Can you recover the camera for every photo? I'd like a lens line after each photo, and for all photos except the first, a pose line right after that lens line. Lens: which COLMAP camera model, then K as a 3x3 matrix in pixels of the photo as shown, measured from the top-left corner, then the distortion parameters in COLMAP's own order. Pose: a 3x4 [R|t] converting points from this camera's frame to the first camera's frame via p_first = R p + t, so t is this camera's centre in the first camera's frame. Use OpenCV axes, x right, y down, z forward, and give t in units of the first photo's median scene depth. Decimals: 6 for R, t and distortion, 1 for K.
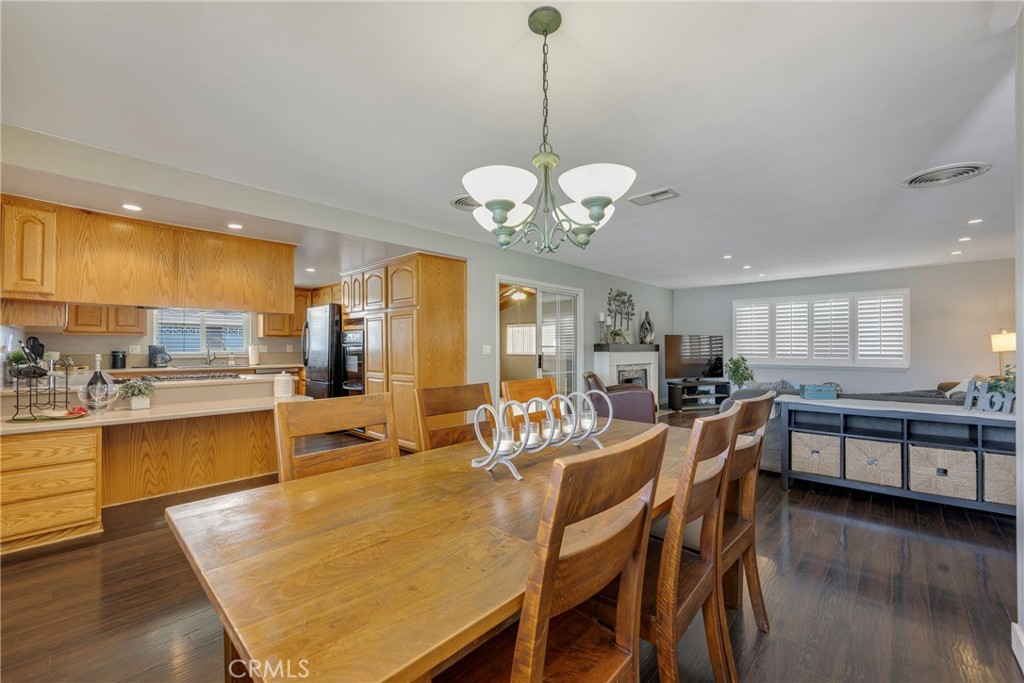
lens RADIAL K [[409.9, 0, 511.3], [0, 409.9, 345.6], [0, 0, 1]] dist [-0.000976, -0.000036]
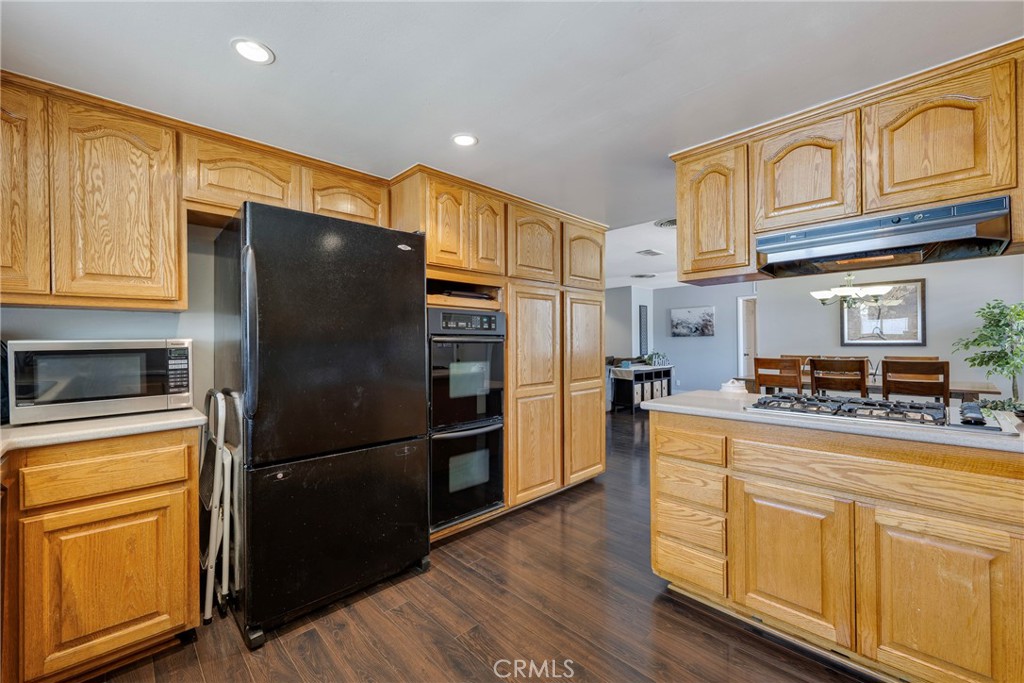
lens RADIAL K [[409.9, 0, 506.0], [0, 409.9, 343.1], [0, 0, 1]] dist [-0.000976, -0.000036]
pose [[0.062664, 0.003922, 0.998027, -0.755476], [0.005722, 0.999974, -0.004288, 0.004281], [-0.998018, 0.005980, 0.062640, 0.820779]]
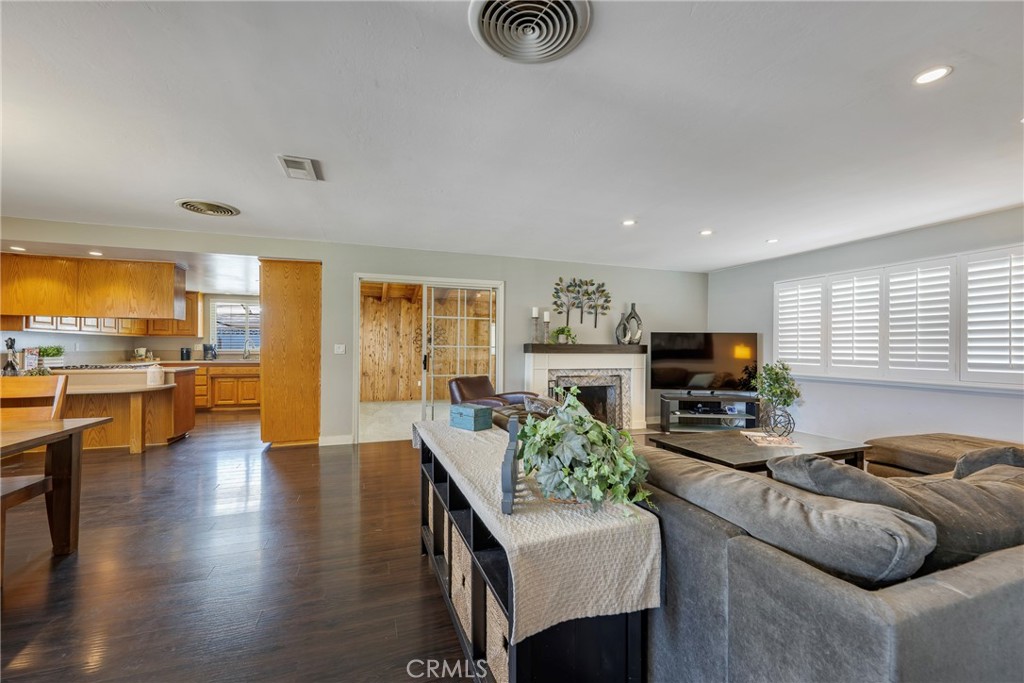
lens RADIAL K [[409.9, 0, 513.0], [0, 409.9, 347.1], [0, 0, 1]] dist [-0.000976, -0.000036]
pose [[0.885674, 0.006385, -0.464263, 0.624305], [-0.004694, 0.999977, 0.004798, -0.001288], [0.464283, -0.002070, 0.885684, 0.247620]]
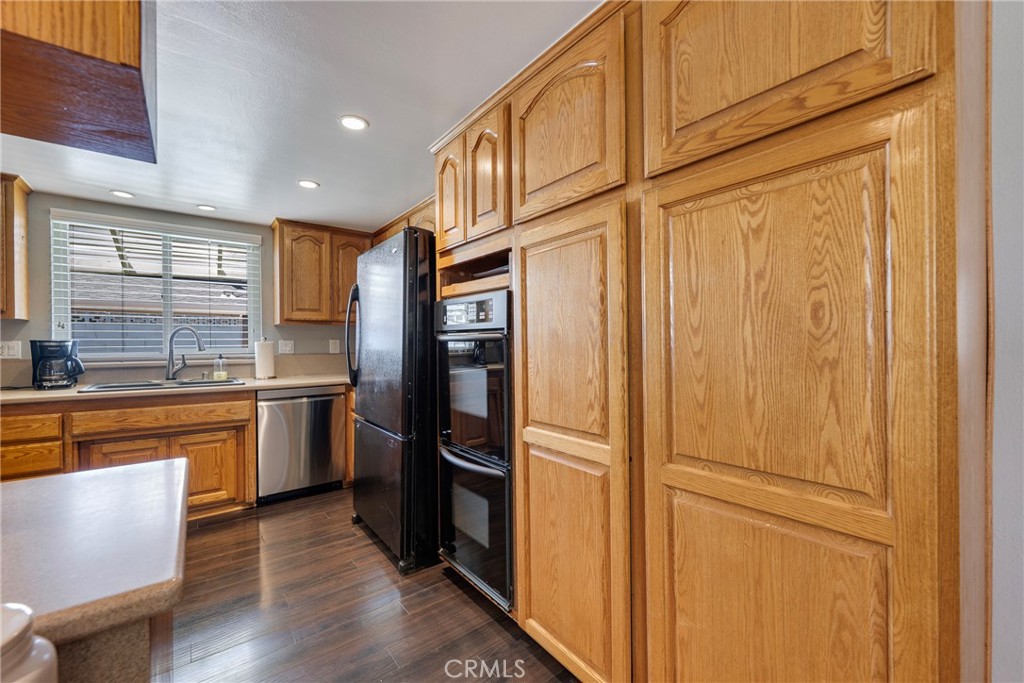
lens RADIAL K [[409.9, 0, 514.0], [0, 409.9, 346.0], [0, 0, 1]] dist [-0.000976, -0.000036]
pose [[0.987997, -0.001715, -0.154461, -0.261316], [0.003170, 0.999953, 0.009176, 0.003016], [0.154438, -0.009555, 0.987956, 0.586905]]
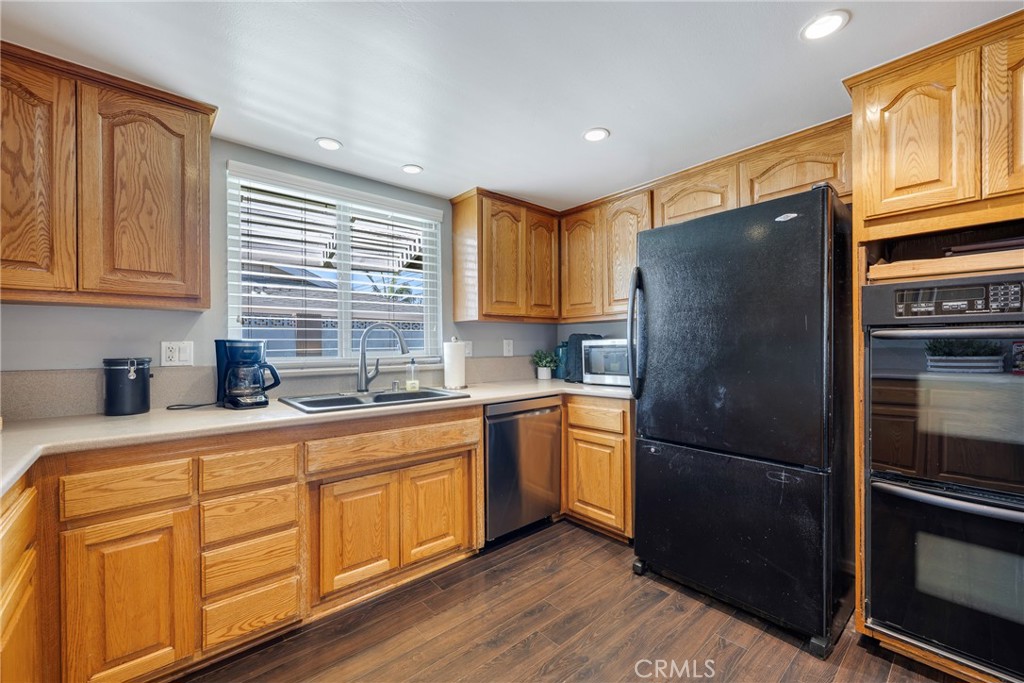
lens RADIAL K [[409.9, 0, 518.3], [0, 409.9, 347.7], [0, 0, 1]] dist [-0.000976, -0.000036]
pose [[0.995397, -0.004338, -0.095736, -0.567781], [0.005105, 0.999957, 0.007770, 0.004059], [0.095698, -0.008223, 0.995376, 0.645371]]
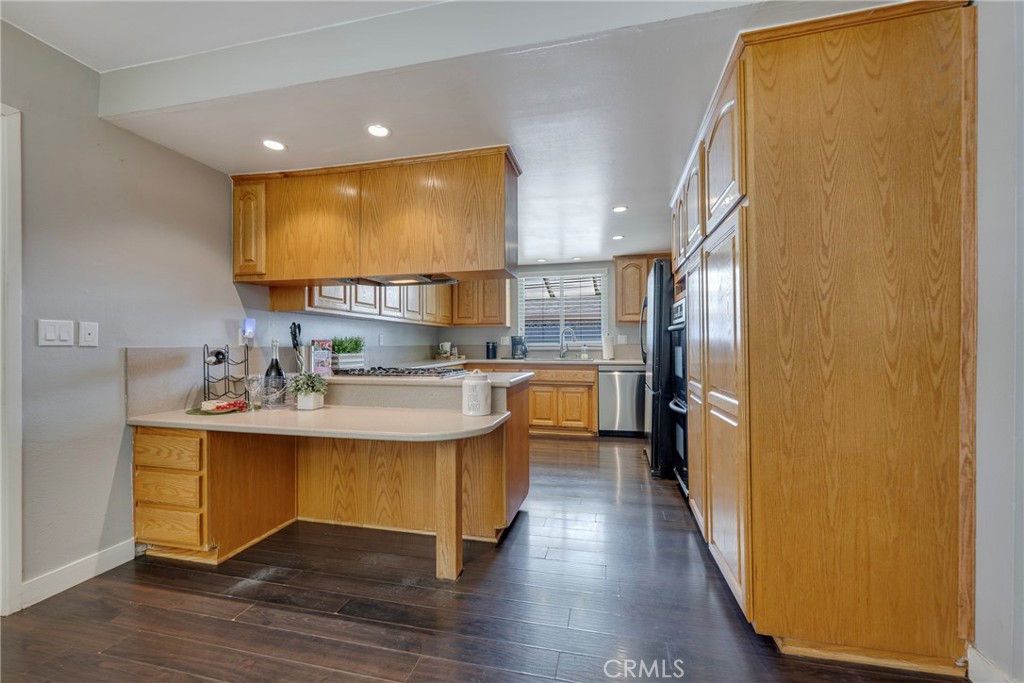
lens RADIAL K [[417.3, 0, 511.6], [0, 417.3, 347.9], [0, 0, 1]] dist [-0.002139, 0.000299]
pose [[0.493148, 0.004867, -0.869932, -0.015686], [0.006674, 0.999934, 0.009378, 0.016846], [0.869920, -0.010431, 0.493083, 0.472579]]
